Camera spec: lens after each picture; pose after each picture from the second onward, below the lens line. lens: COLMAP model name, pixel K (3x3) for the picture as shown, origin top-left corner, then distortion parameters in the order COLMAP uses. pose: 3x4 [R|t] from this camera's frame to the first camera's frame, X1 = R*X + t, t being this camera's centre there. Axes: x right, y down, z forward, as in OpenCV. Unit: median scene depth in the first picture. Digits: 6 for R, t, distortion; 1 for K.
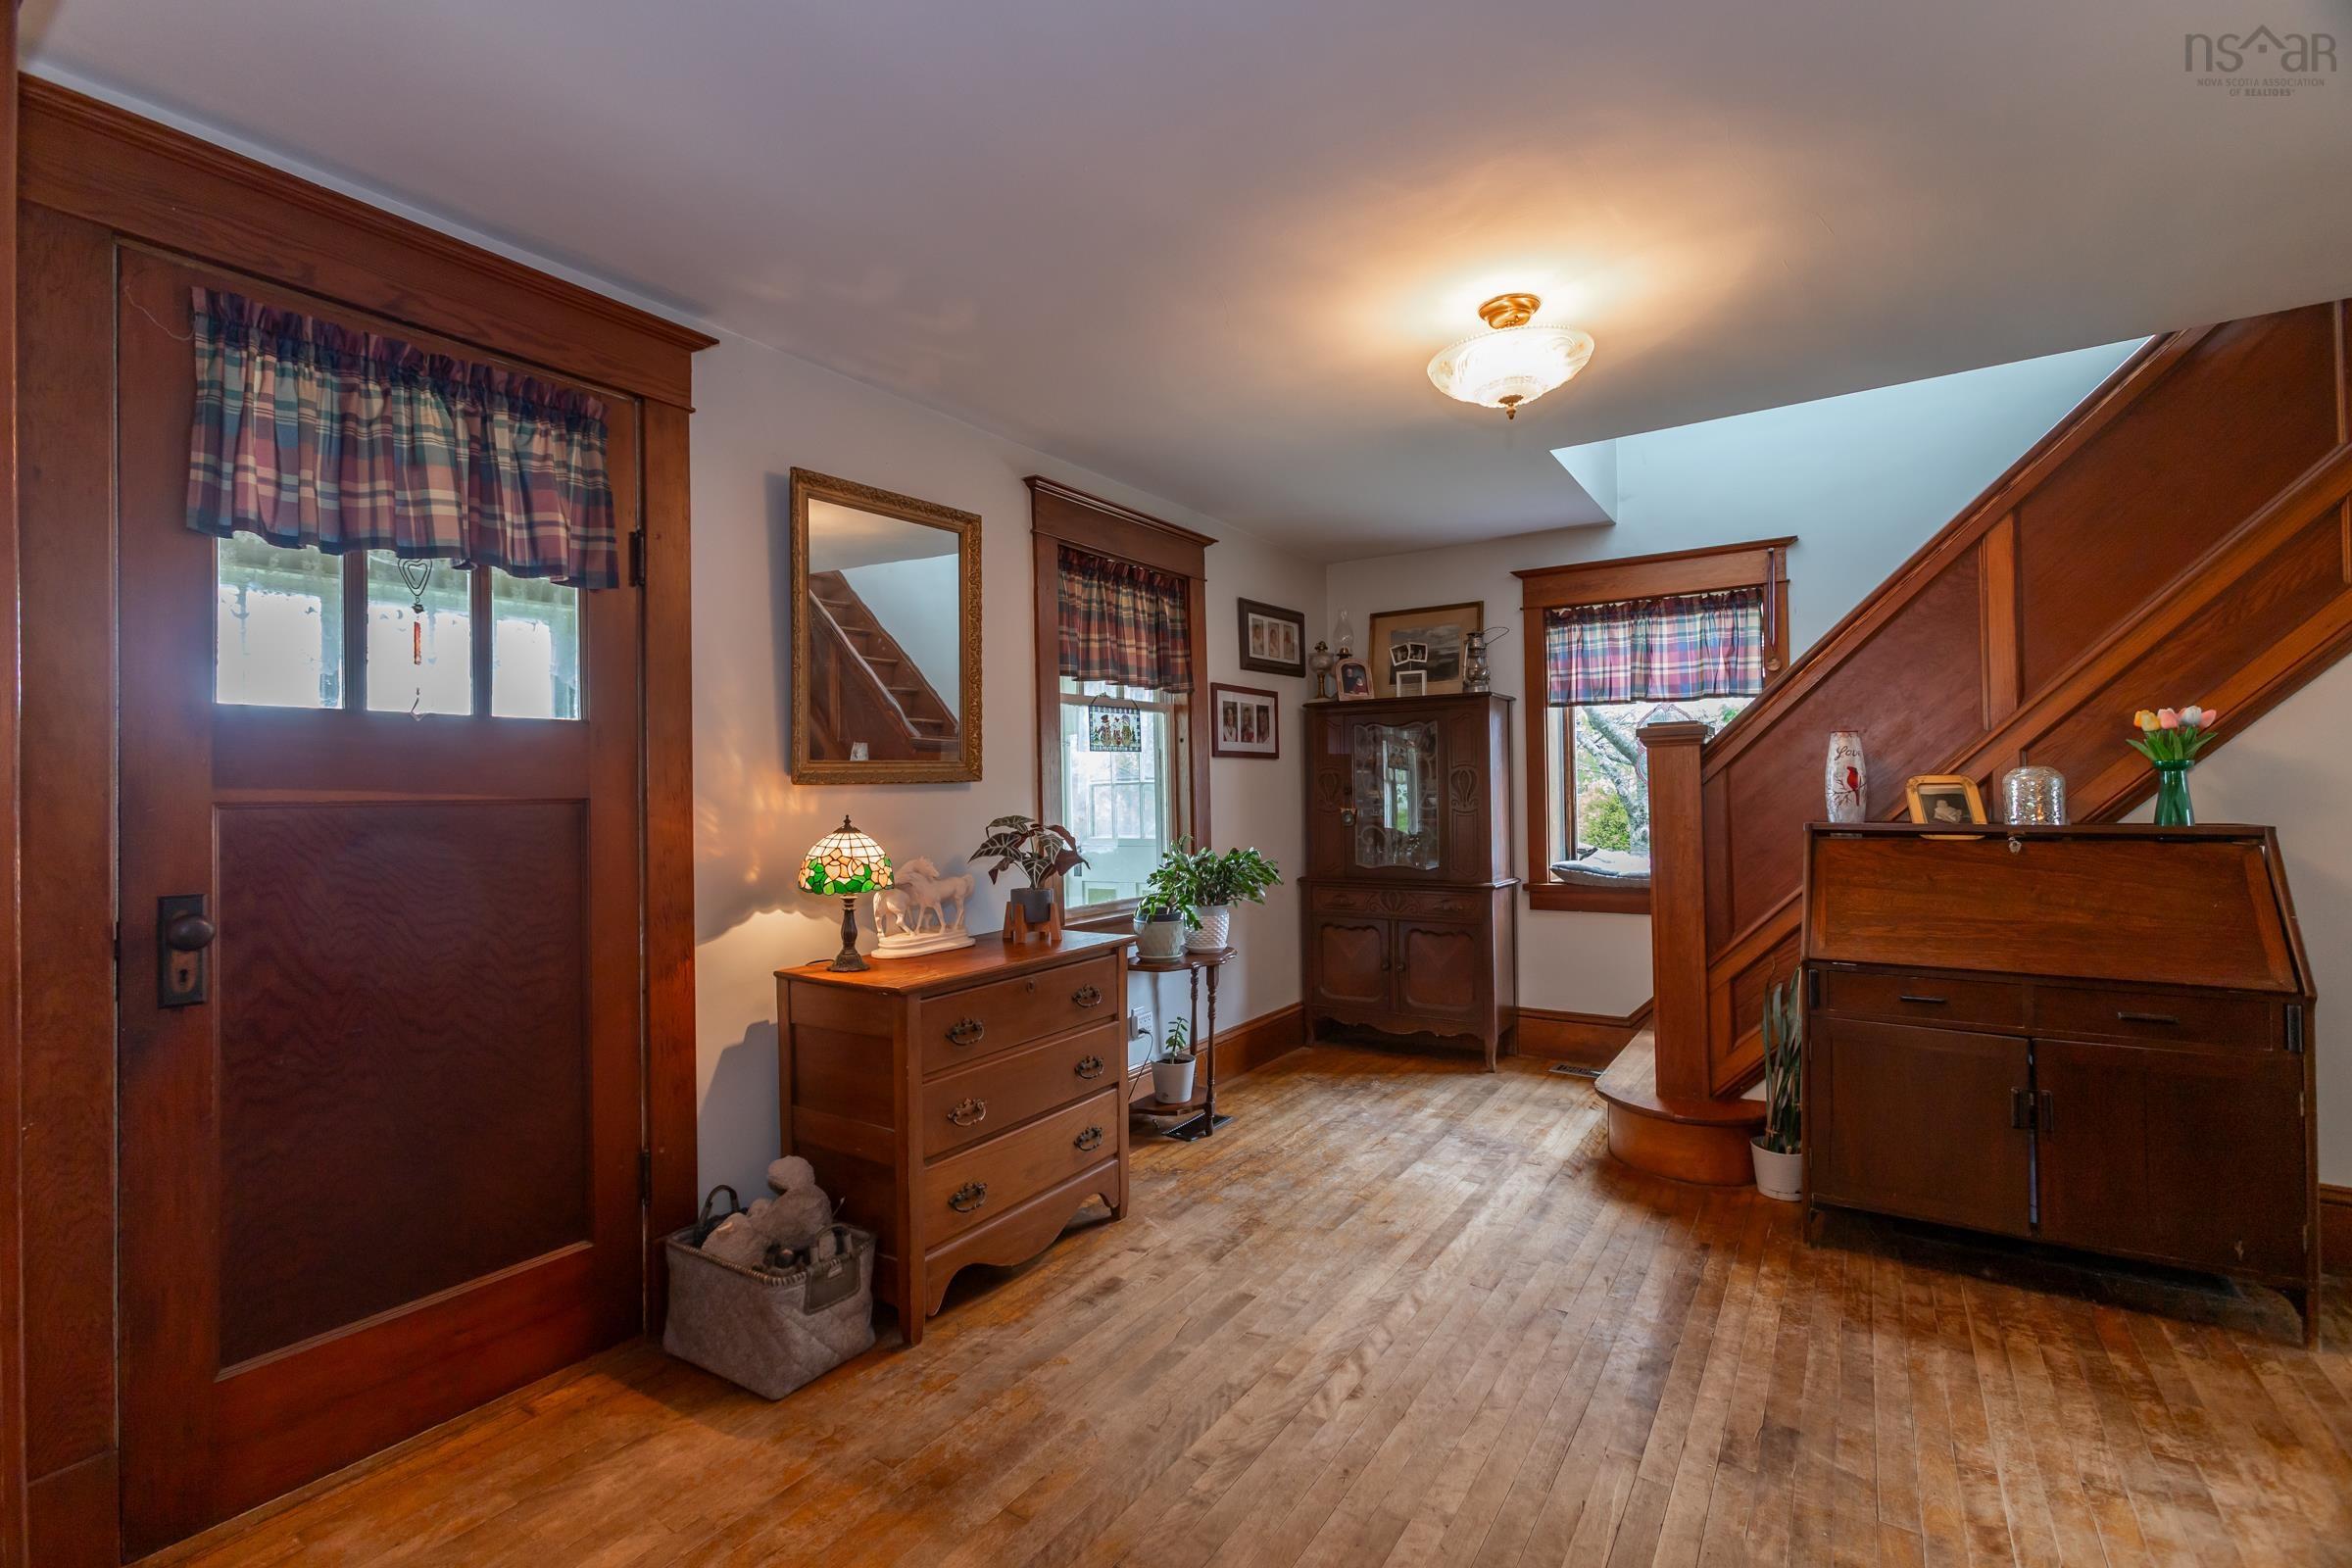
lens RADIAL K [[1047.6, 0, 1160.2], [0, 1047.6, 783.2], [0, 0, 1]] dist [-0.009287, 0.005864]
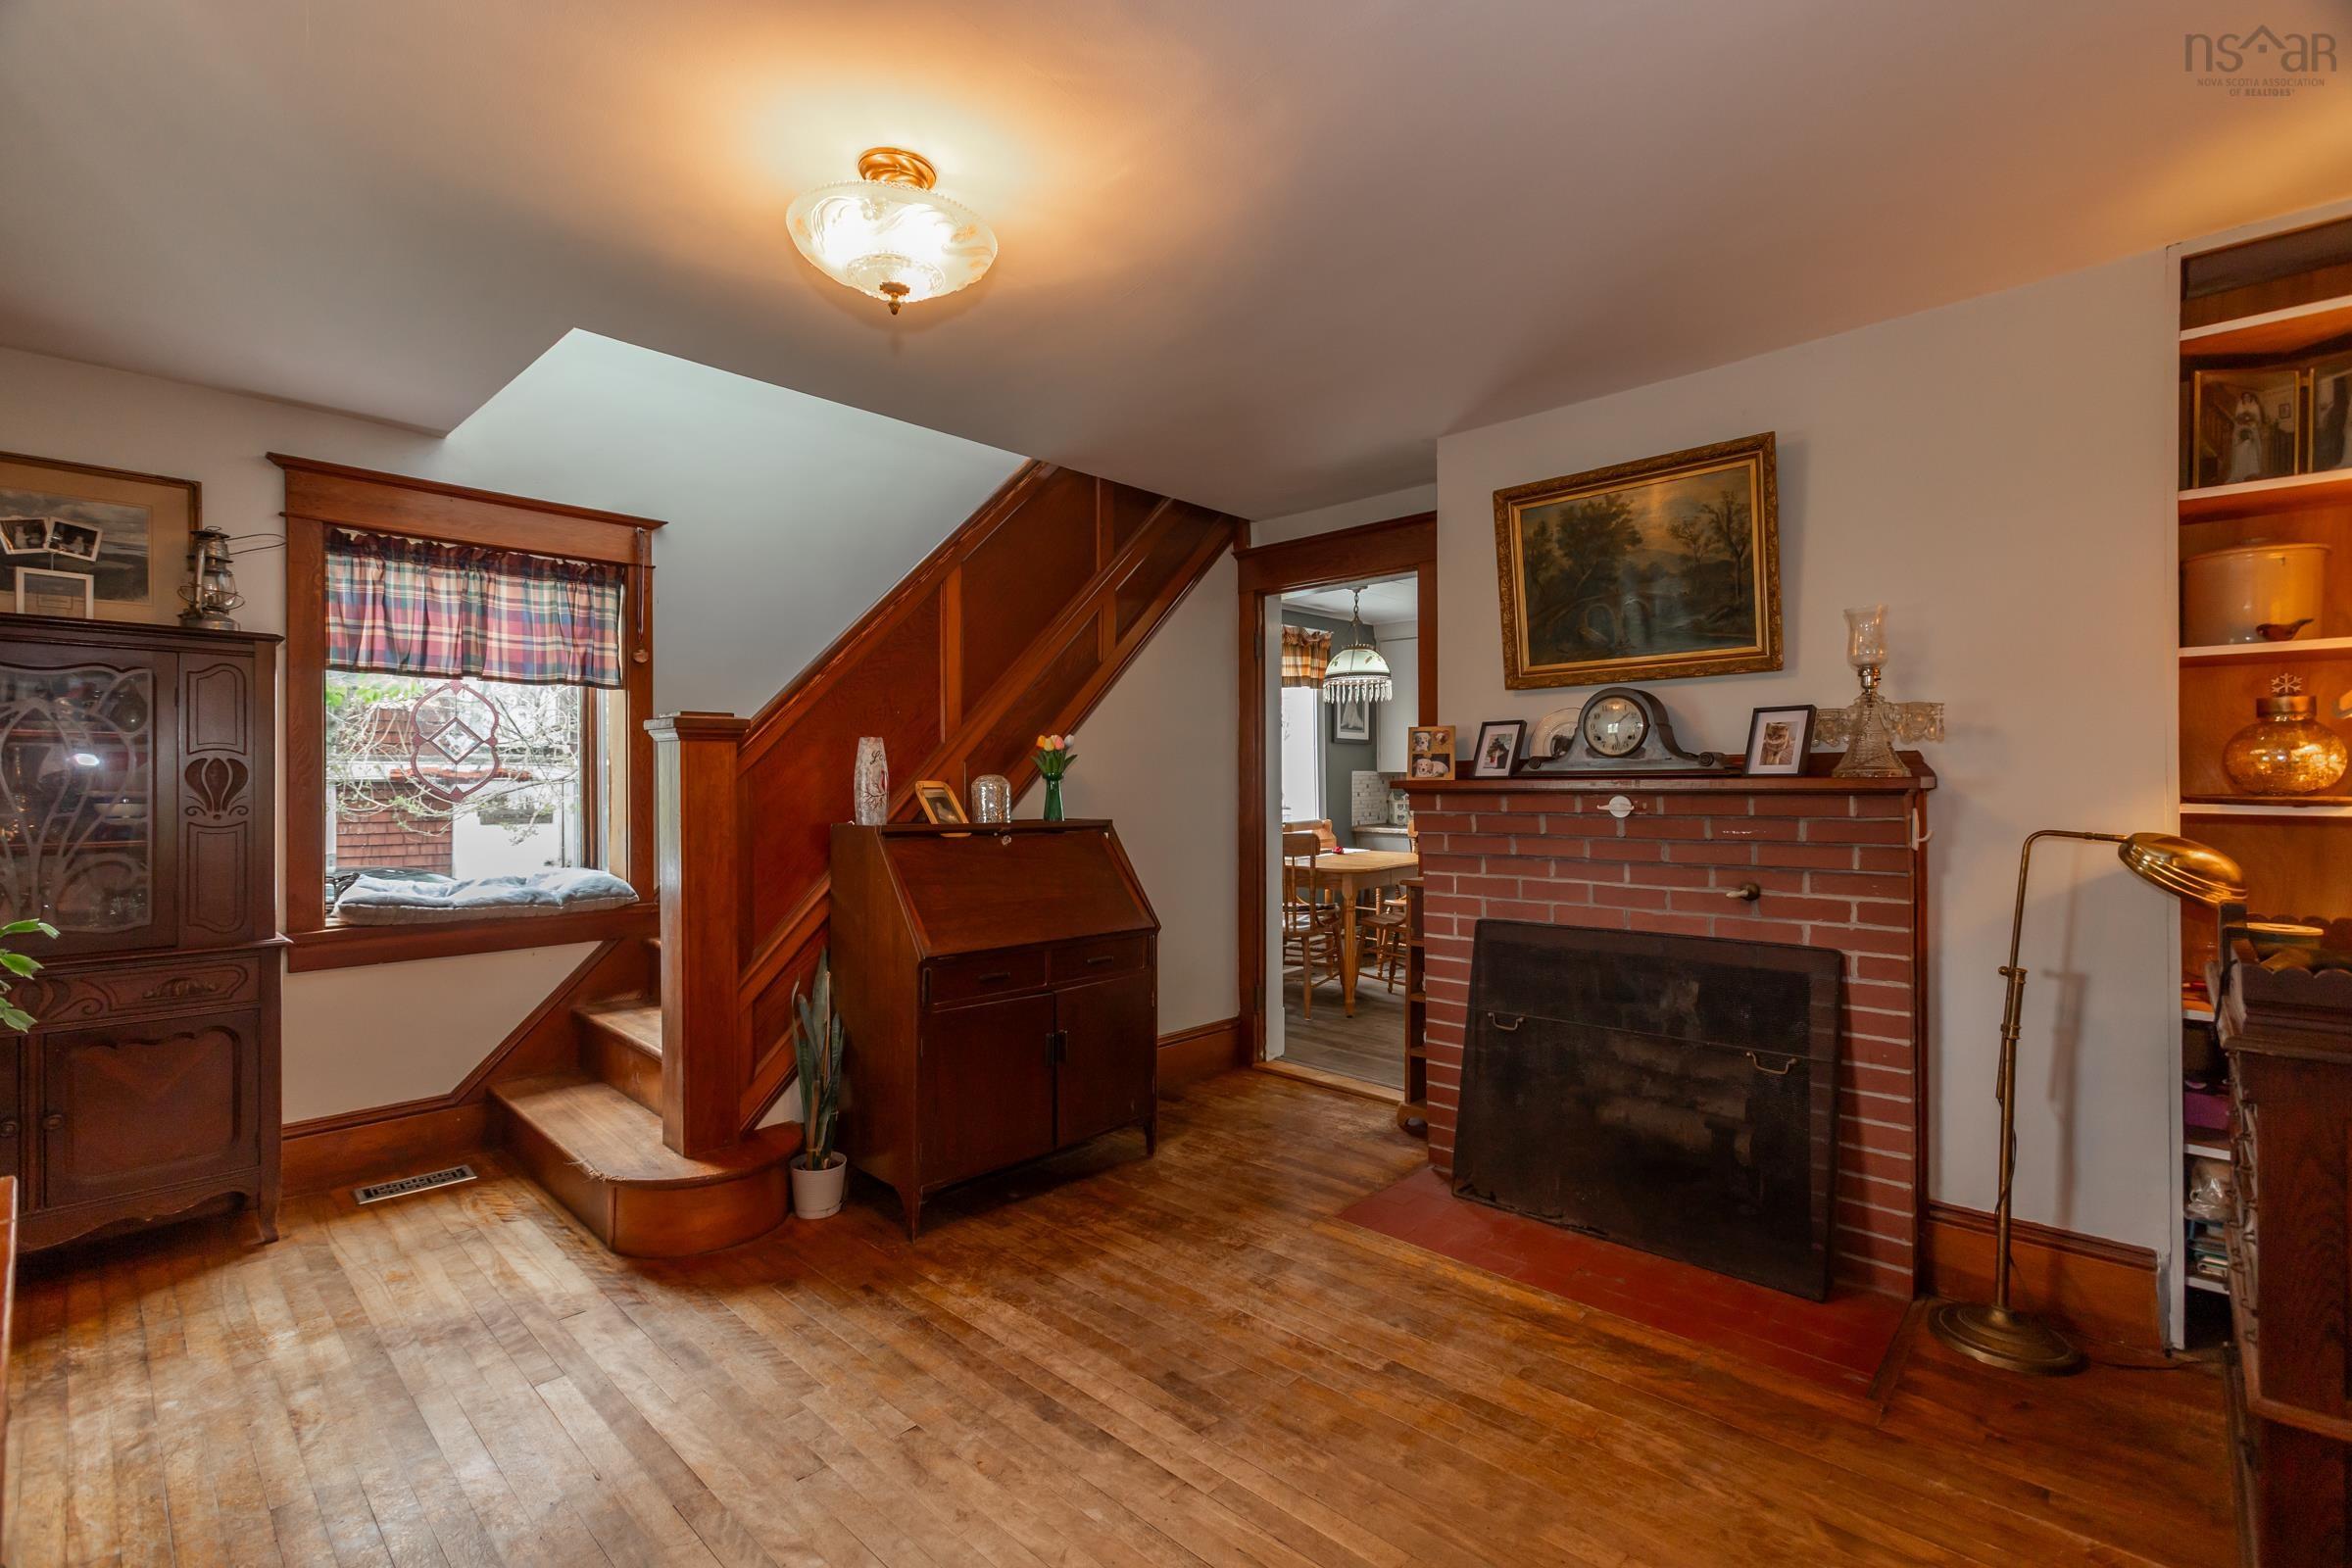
lens RADIAL K [[1047.6, 0, 1159.2], [0, 1047.6, 788.7], [0, 0, 1]] dist [-0.009287, 0.005864]
pose [[0.159476, 0.010779, 0.987143, -0.274851], [-0.008184, 0.999920, -0.009597, 0.008347], [-0.987168, -0.006549, 0.159551, 0.473509]]
